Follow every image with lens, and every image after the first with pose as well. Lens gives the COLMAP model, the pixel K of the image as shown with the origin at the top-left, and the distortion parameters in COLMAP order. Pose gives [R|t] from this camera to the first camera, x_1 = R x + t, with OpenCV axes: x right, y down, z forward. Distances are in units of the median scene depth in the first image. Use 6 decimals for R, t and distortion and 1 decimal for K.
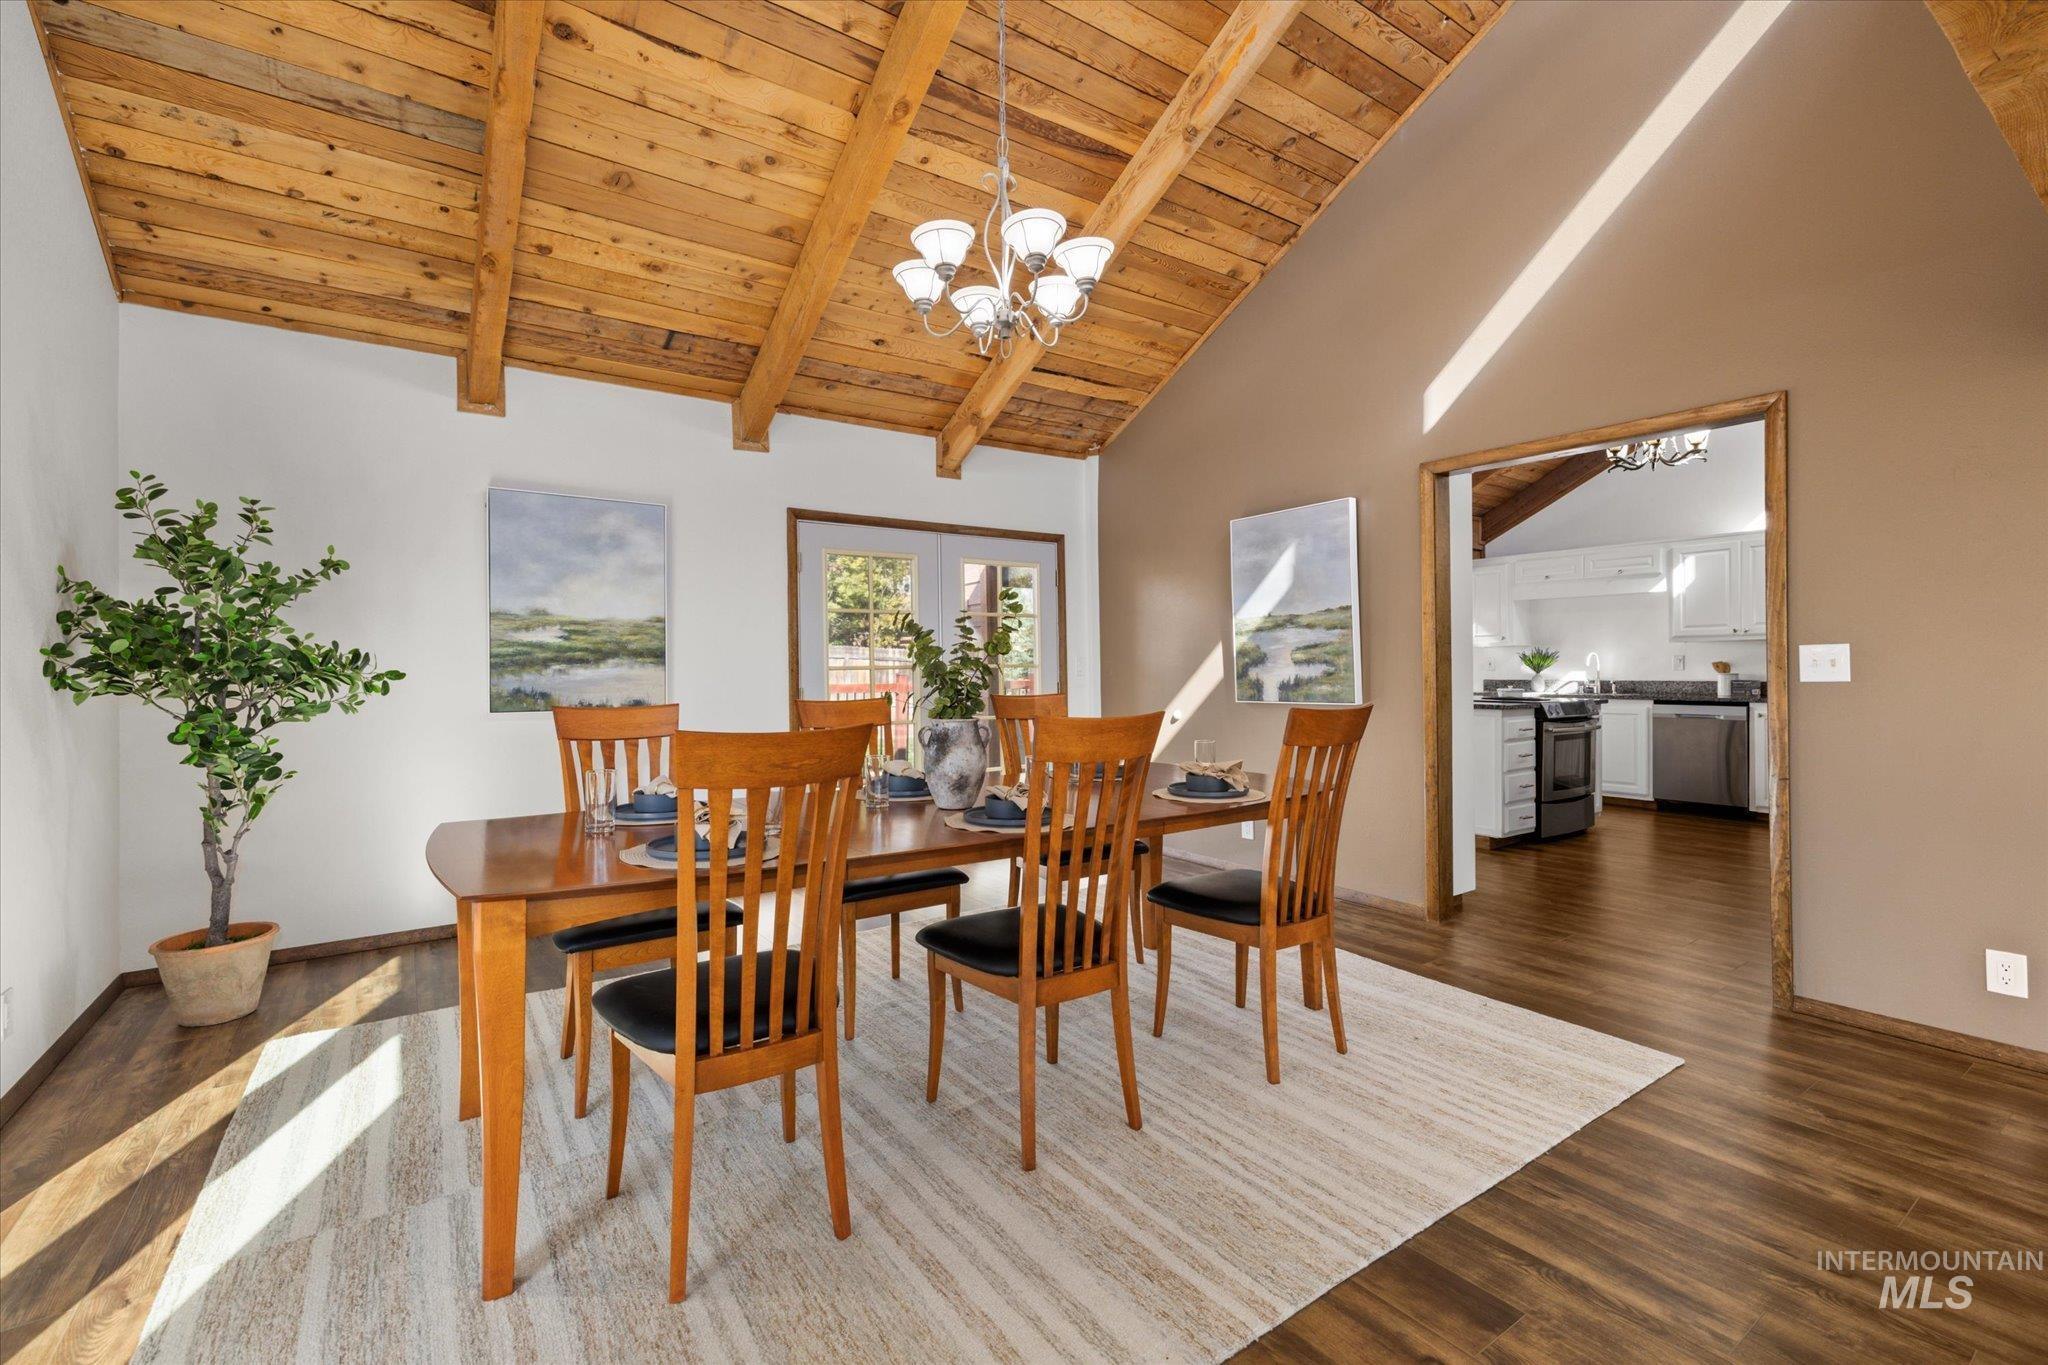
lens RADIAL K [[871.3, 0, 986.5], [0, 871.3, 662.0], [0, 0, 1]] dist [-0.001330, 0.000448]
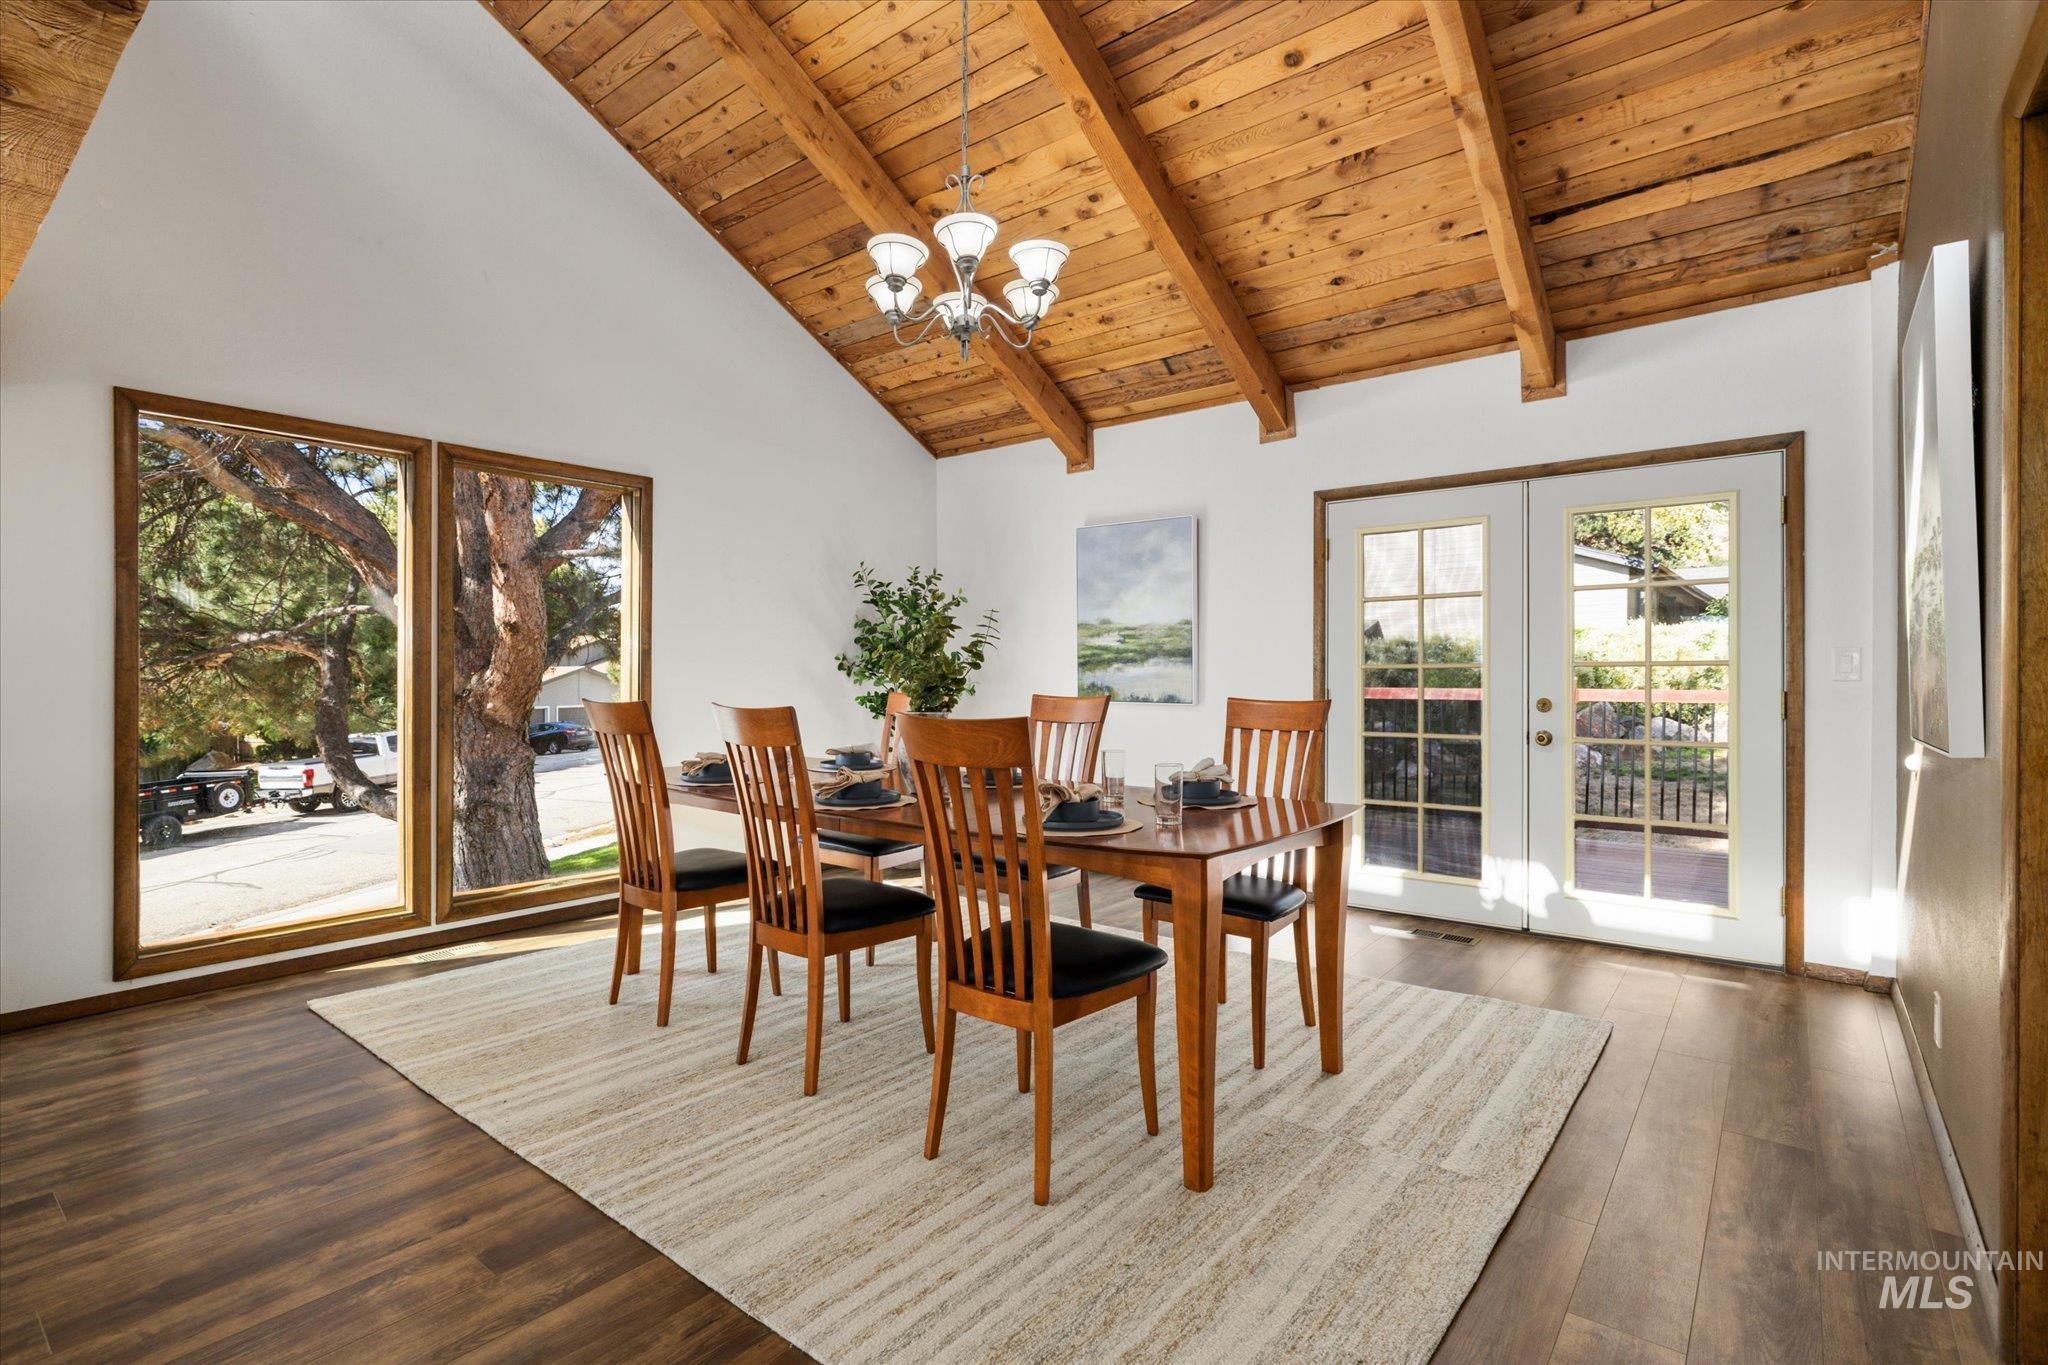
lens RADIAL K [[953.7, 0, 1058.1], [0, 953.7, 671.6], [0, 0, 1]] dist [-0.000245, 0.000092]
pose [[0.321284, 0.006244, -0.946962, 0.746468], [0.007683, 0.999928, 0.009199, 0.001193], [0.946952, -0.010231, 0.321213, 0.493017]]
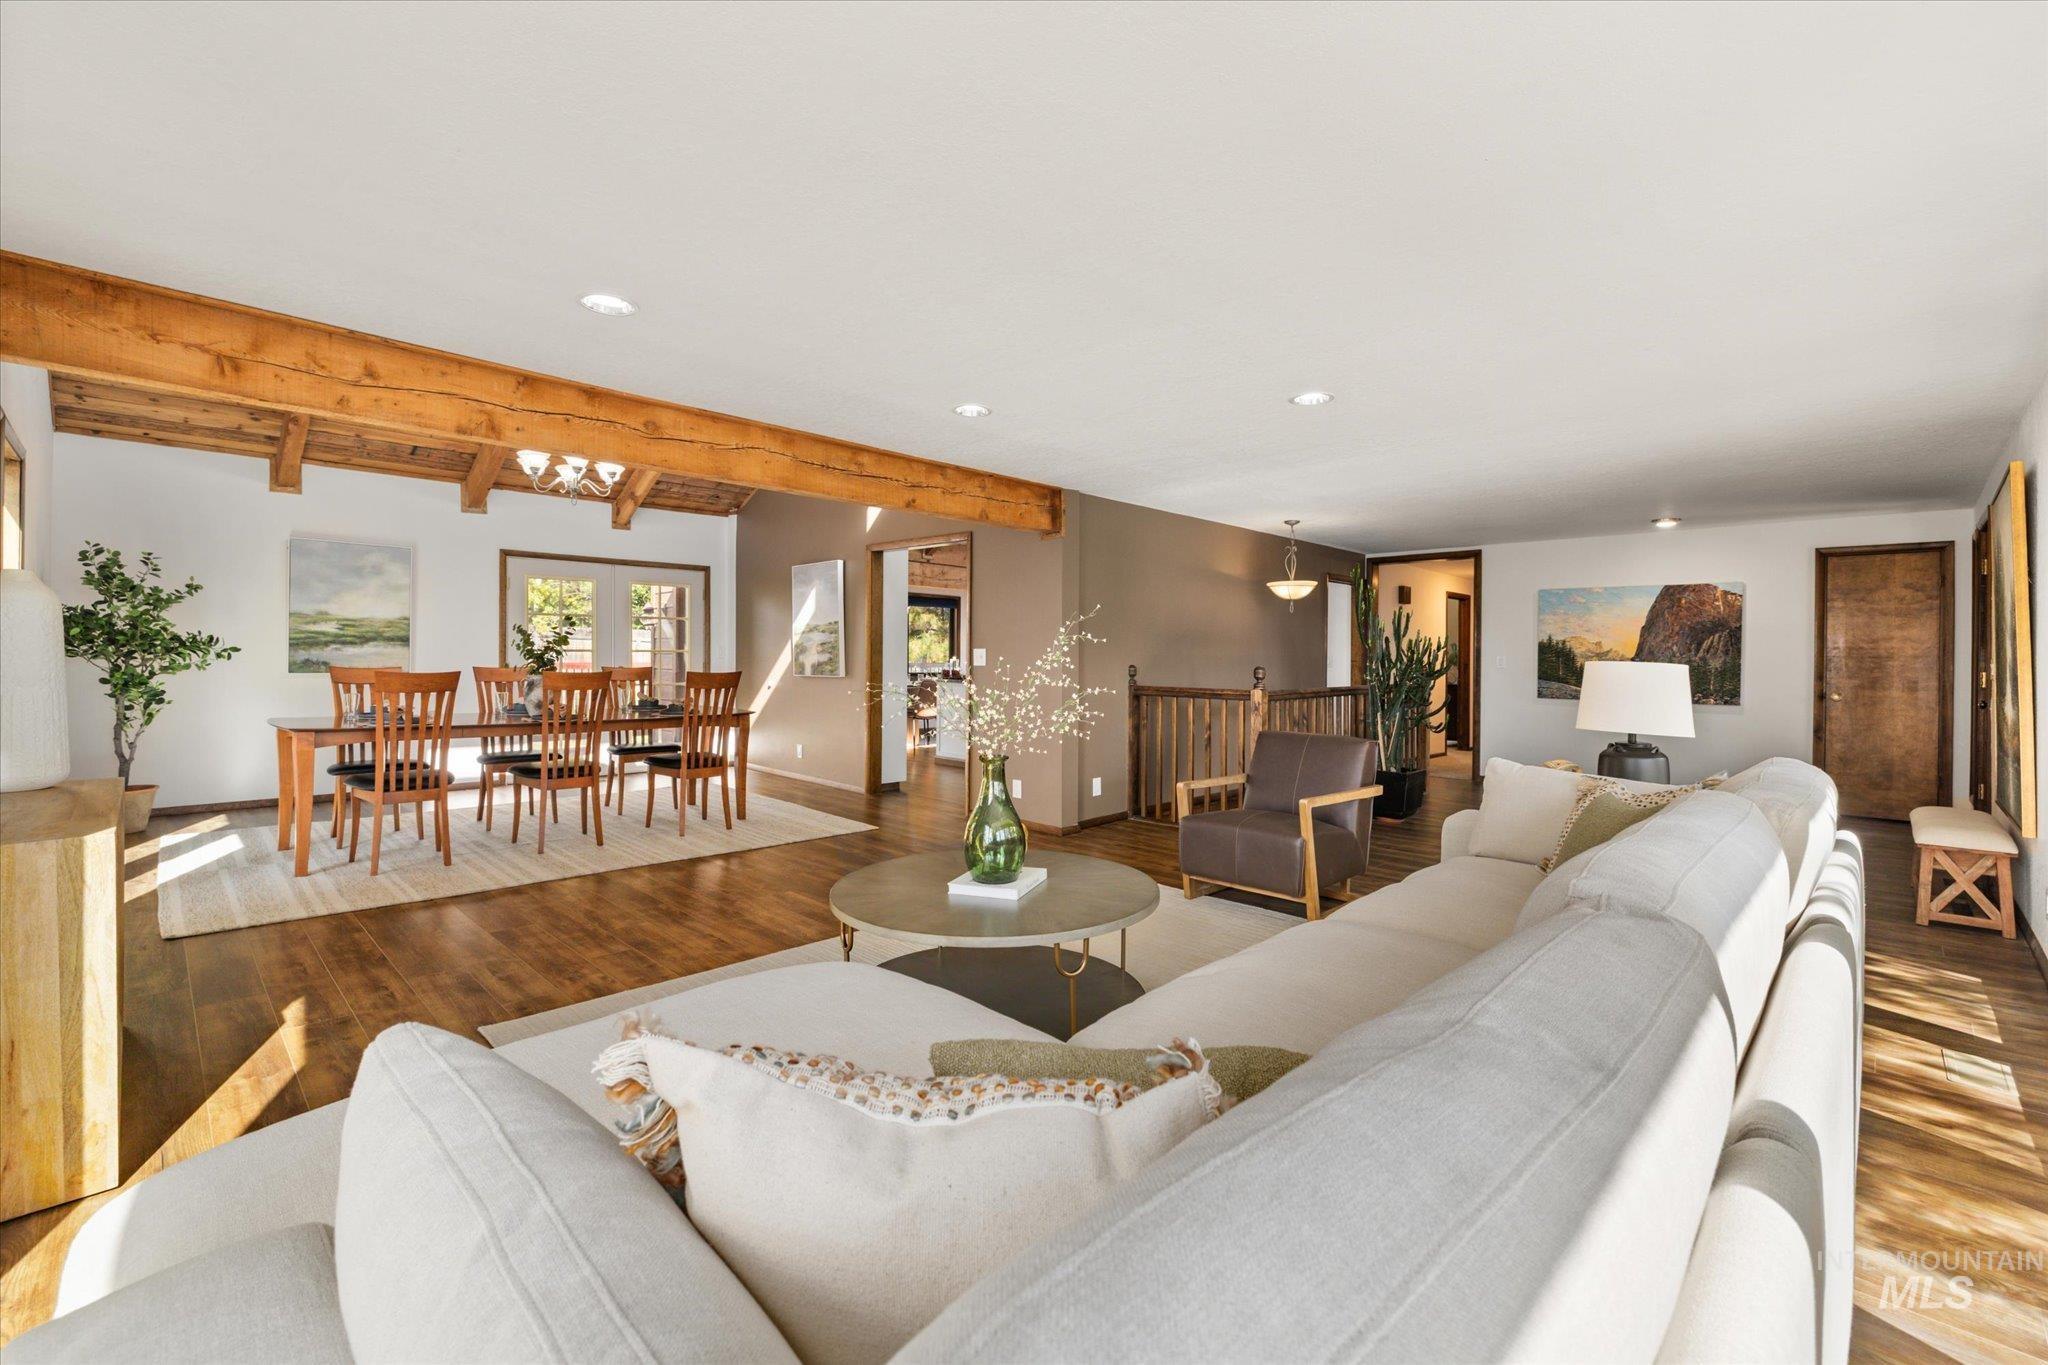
lens RADIAL K [[871.3, 0, 996.6], [0, 871.3, 654.4], [0, 0, 1]] dist [-0.001330, 0.000448]
pose [[0.983023, 0.019407, 0.182451, 0.442197], [-0.020724, 0.999771, 0.005319, -0.013728], [-0.182306, -0.009010, 0.983201, -0.856132]]
